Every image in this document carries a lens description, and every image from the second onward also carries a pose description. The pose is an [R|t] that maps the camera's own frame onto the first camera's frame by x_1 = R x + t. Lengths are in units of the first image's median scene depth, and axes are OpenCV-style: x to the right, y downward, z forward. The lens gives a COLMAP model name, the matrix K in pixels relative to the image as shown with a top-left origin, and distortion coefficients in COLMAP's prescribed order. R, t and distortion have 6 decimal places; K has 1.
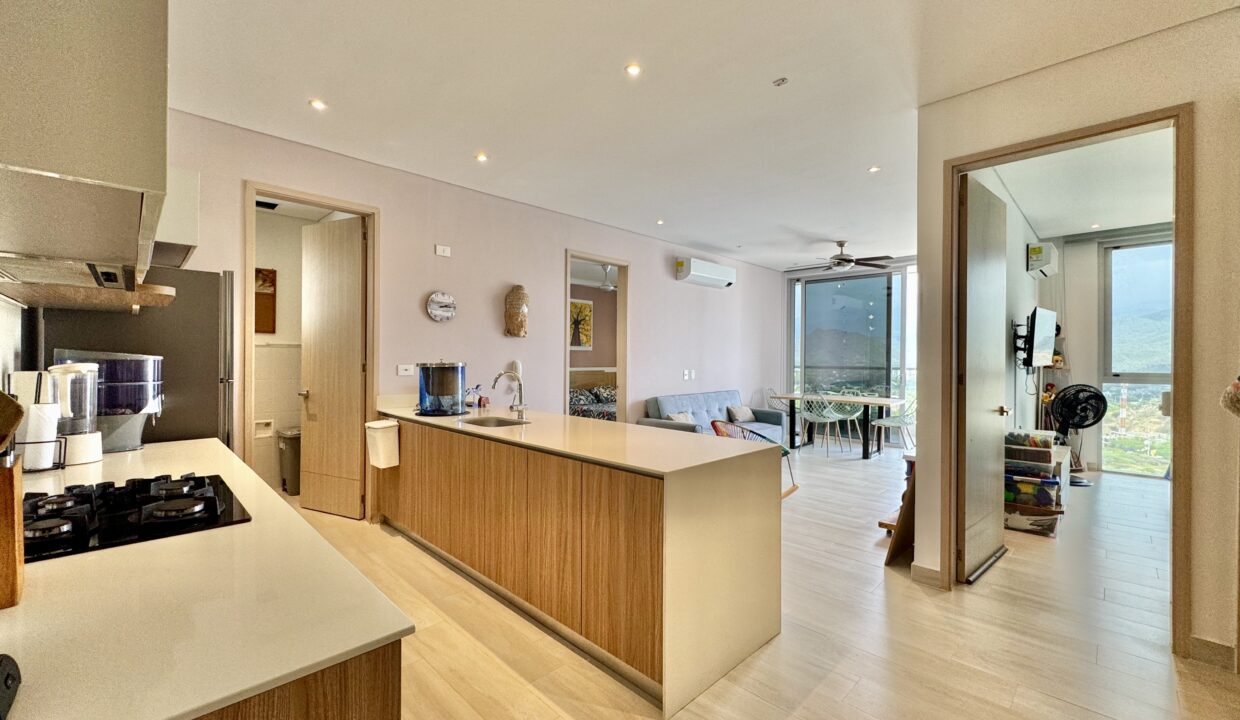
lens RADIAL K [[496.1, 0, 620.0], [0, 496.1, 360.0], [0, 0, 1]] dist [0.000188, 0.000782]
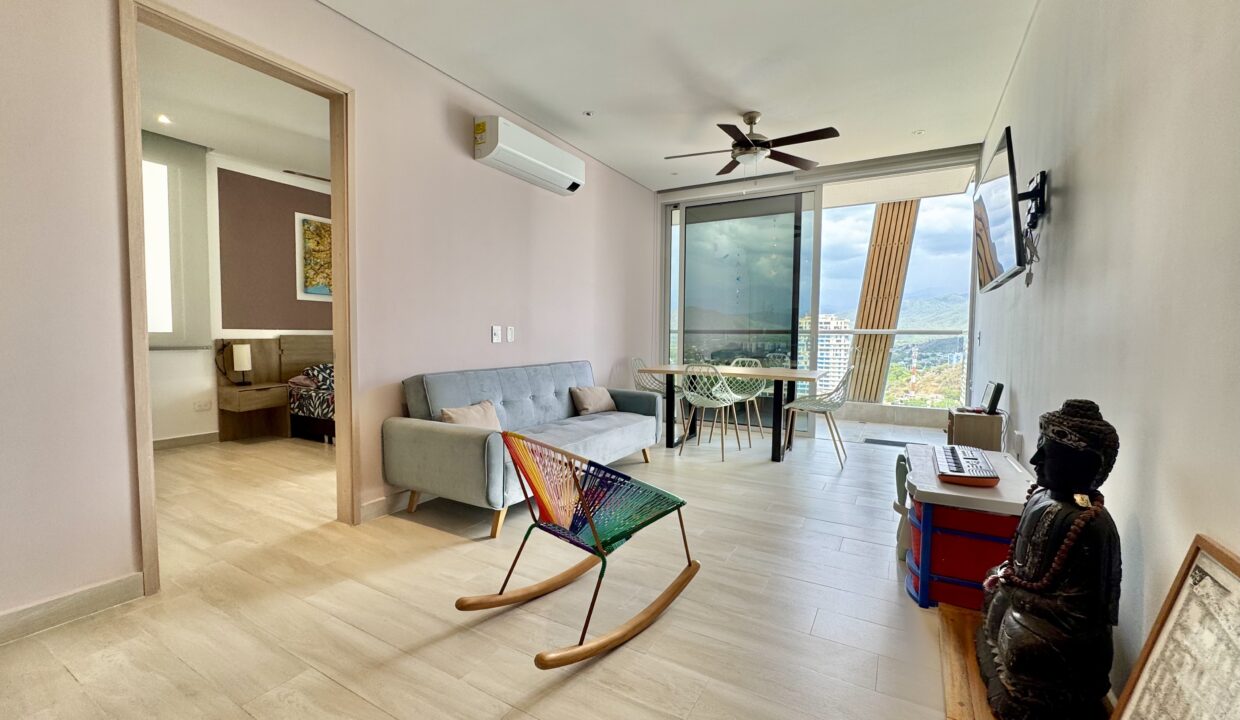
lens RADIAL K [[496.1, 0, 620.0], [0, 496.1, 360.0], [0, 0, 1]] dist [0.000188, 0.000782]
pose [[0.966372, -0.012821, 0.256827, 0.119634], [0.000283, 0.998809, 0.048799, 0.030663], [-0.257146, -0.047085, 0.965225, 0.401918]]
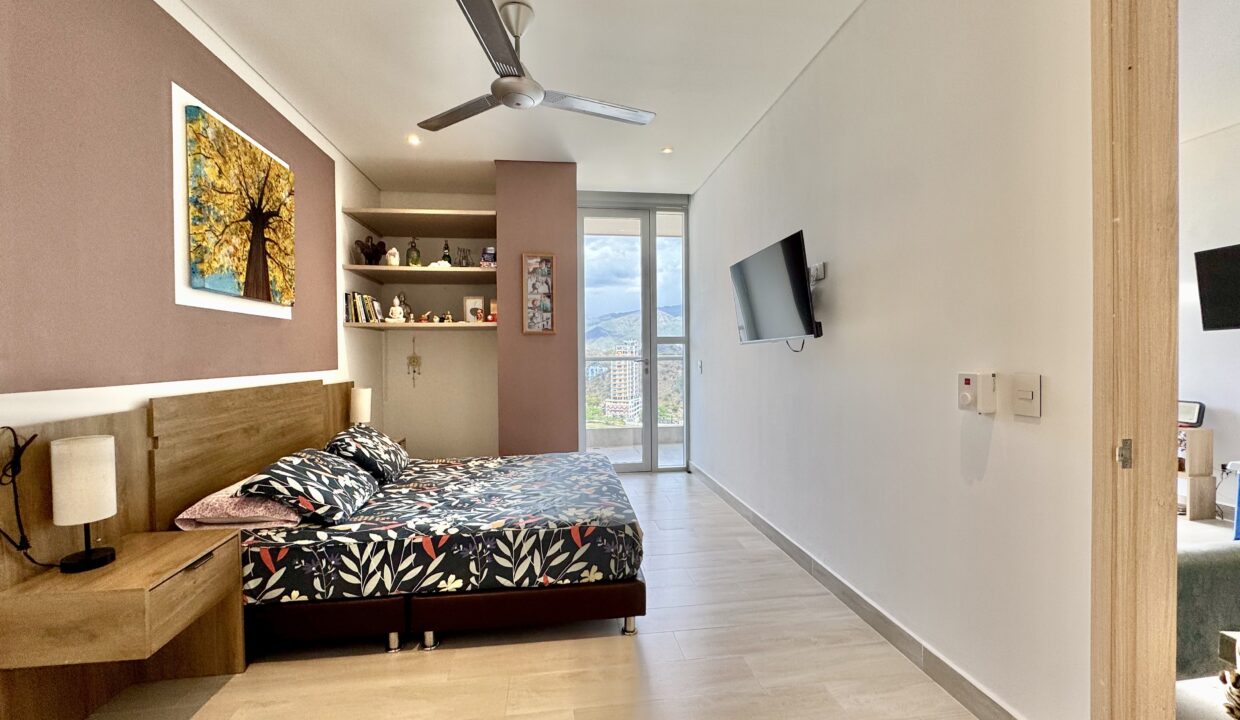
lens RADIAL K [[496.1, 0, 620.0], [0, 496.1, 360.0], [0, 0, 1]] dist [0.000188, 0.000782]
pose [[0.608260, -0.022514, 0.793418, -0.257729], [0.015852, 0.999743, 0.016216, 0.006924], [-0.793579, 0.002714, 0.608461, 0.903118]]
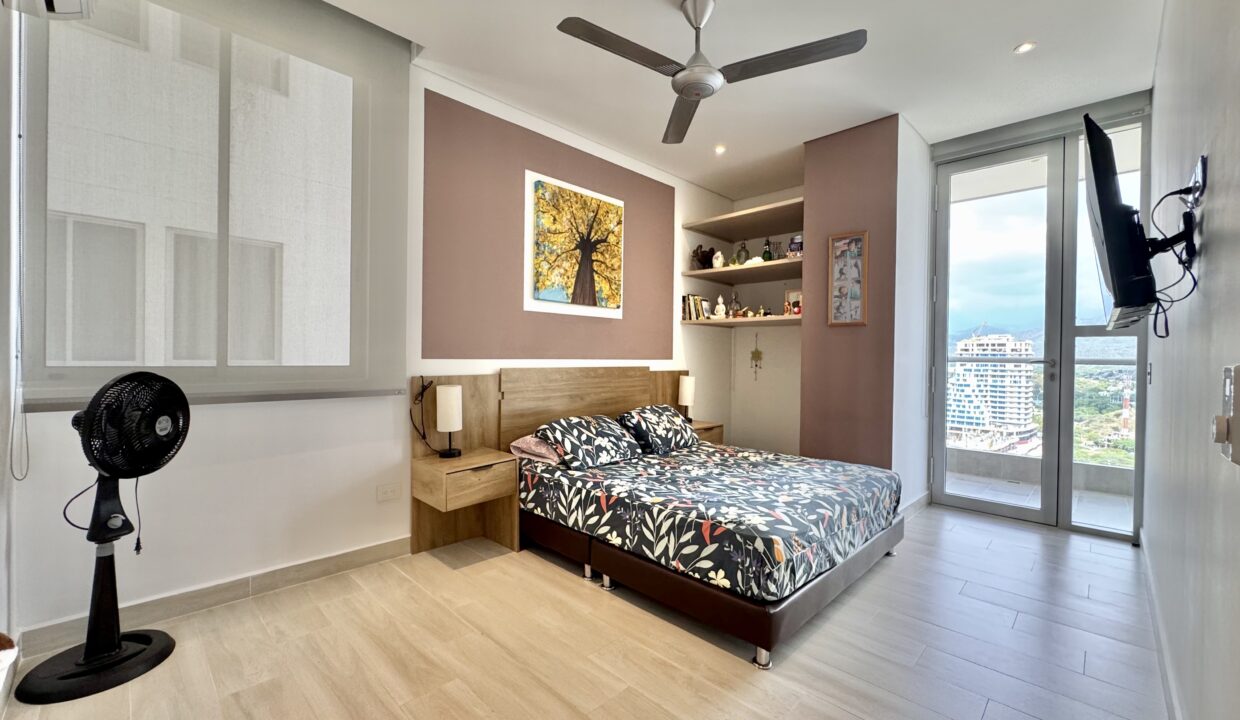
lens RADIAL K [[496.1, 0, 620.0], [0, 496.1, 360.0], [0, 0, 1]] dist [0.000188, 0.000782]
pose [[0.999963, 0.004792, 0.007187, -0.085947], [-0.004827, 0.999976, 0.004912, 0.018821], [-0.007164, -0.004946, 0.999962, 0.822139]]
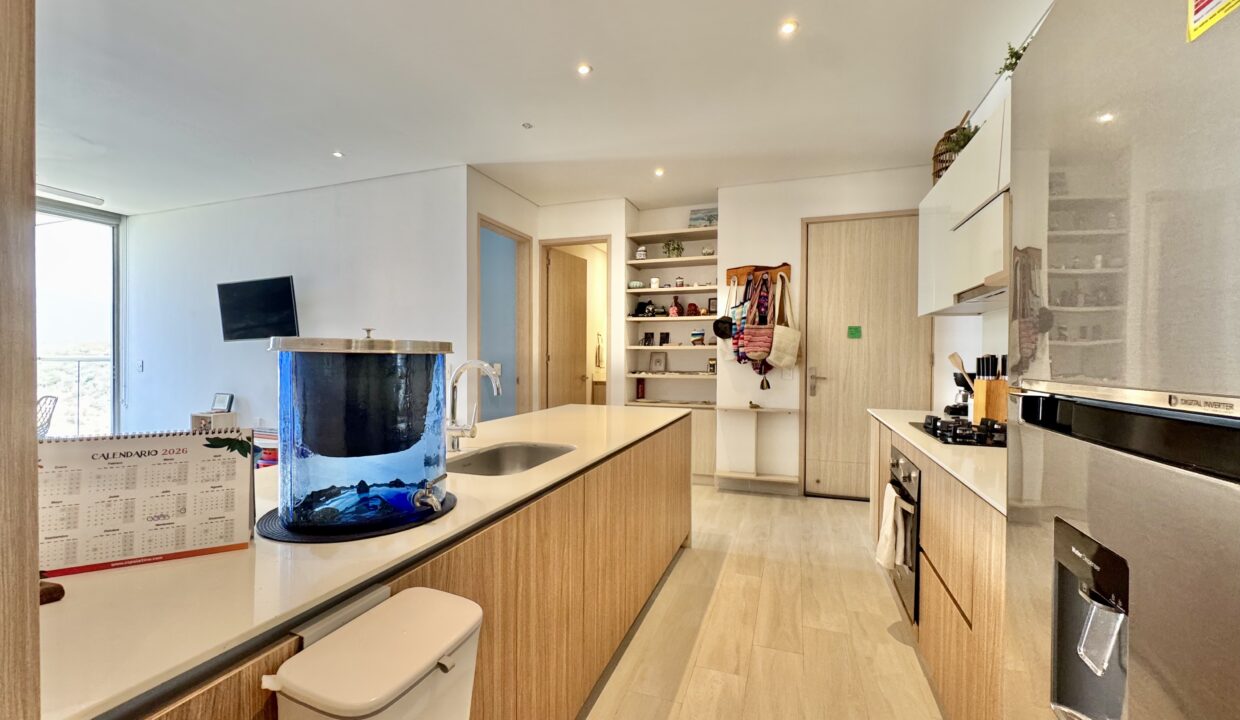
lens RADIAL K [[496.1, 0, 620.0], [0, 496.1, 360.0], [0, 0, 1]] dist [0.000188, 0.000782]
pose [[-0.425987, -0.016894, 0.904571, -0.362608], [-0.003712, 0.999850, 0.016926, 0.006079], [-0.904722, 0.003853, -0.425986, 0.520326]]
